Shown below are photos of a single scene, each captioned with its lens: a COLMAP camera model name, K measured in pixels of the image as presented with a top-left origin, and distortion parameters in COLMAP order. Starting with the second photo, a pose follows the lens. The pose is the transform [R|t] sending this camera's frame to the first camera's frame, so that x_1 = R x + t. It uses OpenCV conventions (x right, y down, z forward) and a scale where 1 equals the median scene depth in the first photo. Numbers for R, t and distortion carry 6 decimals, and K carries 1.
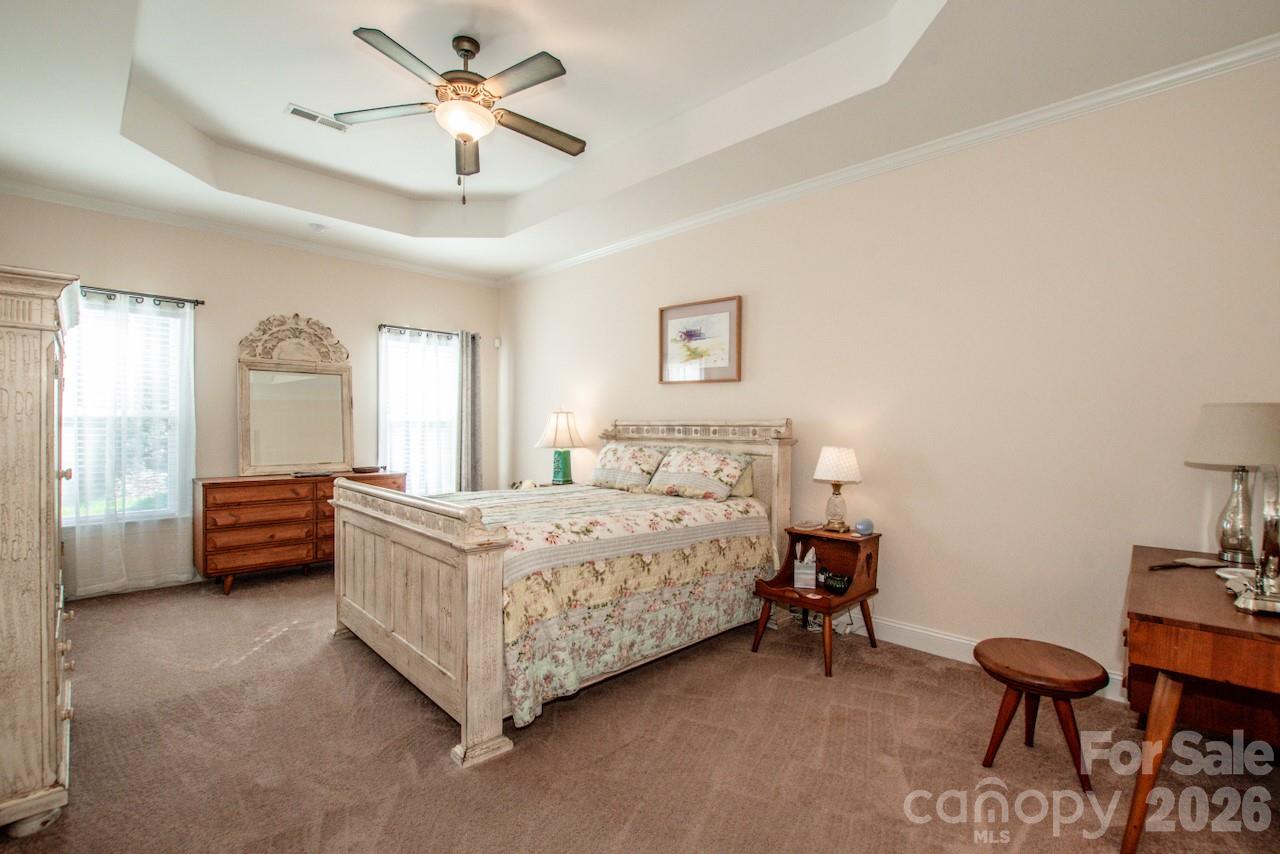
lens RADIAL K [[567.2, 0, 640.0], [0, 567.2, 427.0], [0, 0, 1]] dist [-0.038514, 0.006481]
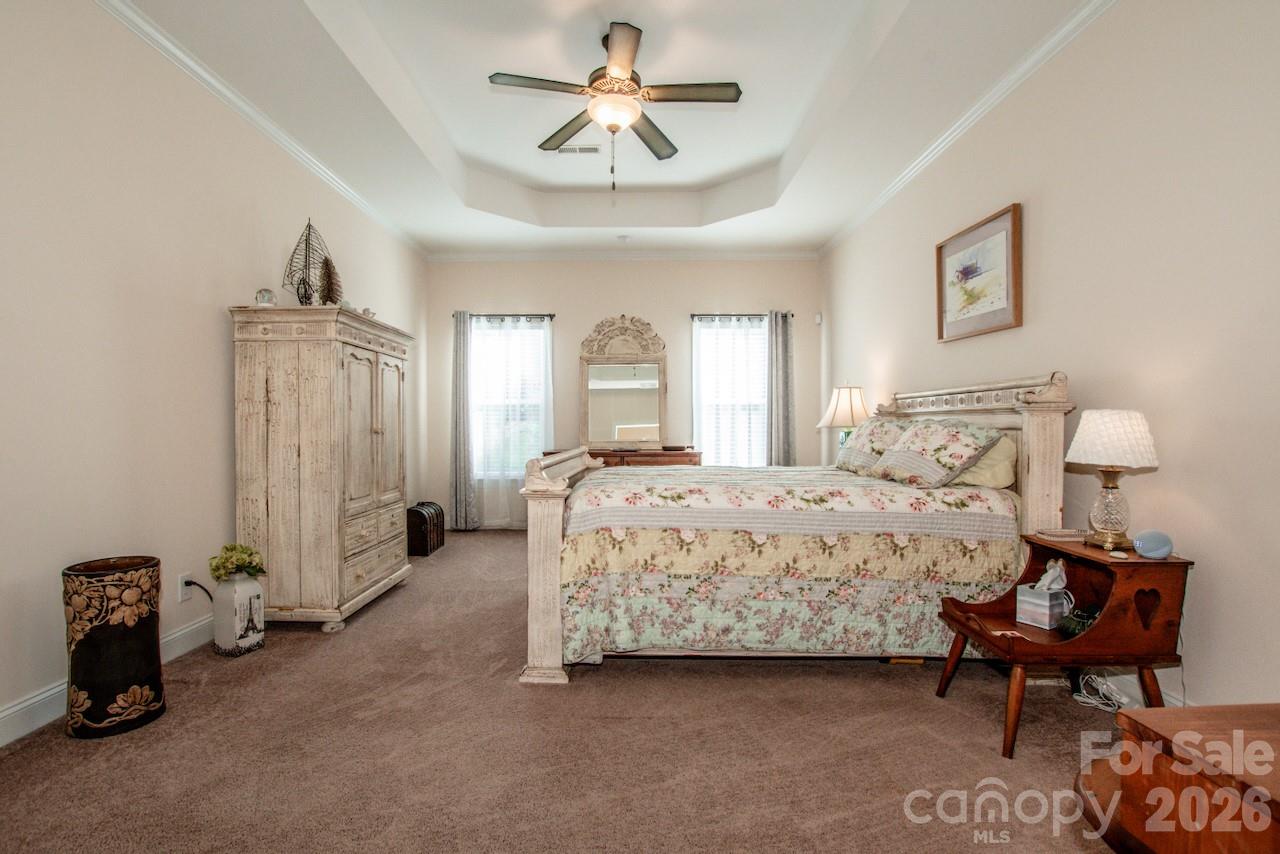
lens RADIAL K [[595.6, 0, 634.1], [0, 595.6, 429.9], [0, 0, 1]] dist [-0.029708, 0.000195]
pose [[0.703684, 0.000250, -0.710513, 0.452972], [0.007021, 0.999949, 0.007305, 0.049188], [0.710479, -0.010129, 0.703646, 0.191425]]
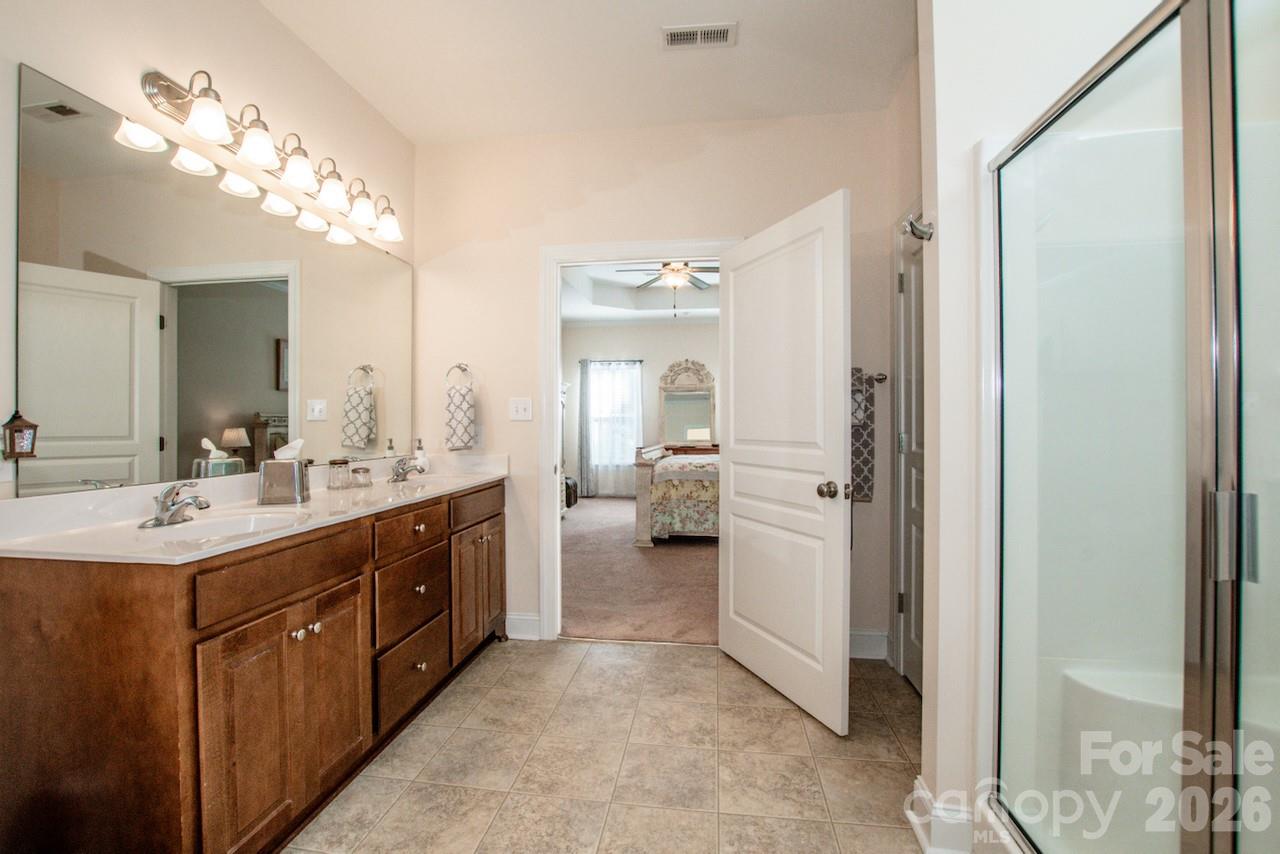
lens RADIAL K [[567.2, 0, 640.0], [0, 567.2, 427.0], [0, 0, 1]] dist [-0.038514, 0.006481]
pose [[0.609390, -0.002587, -0.792866, 1.162205], [0.007910, 0.999965, 0.002817, 0.020527], [0.792831, -0.007988, 0.609389, -0.390298]]
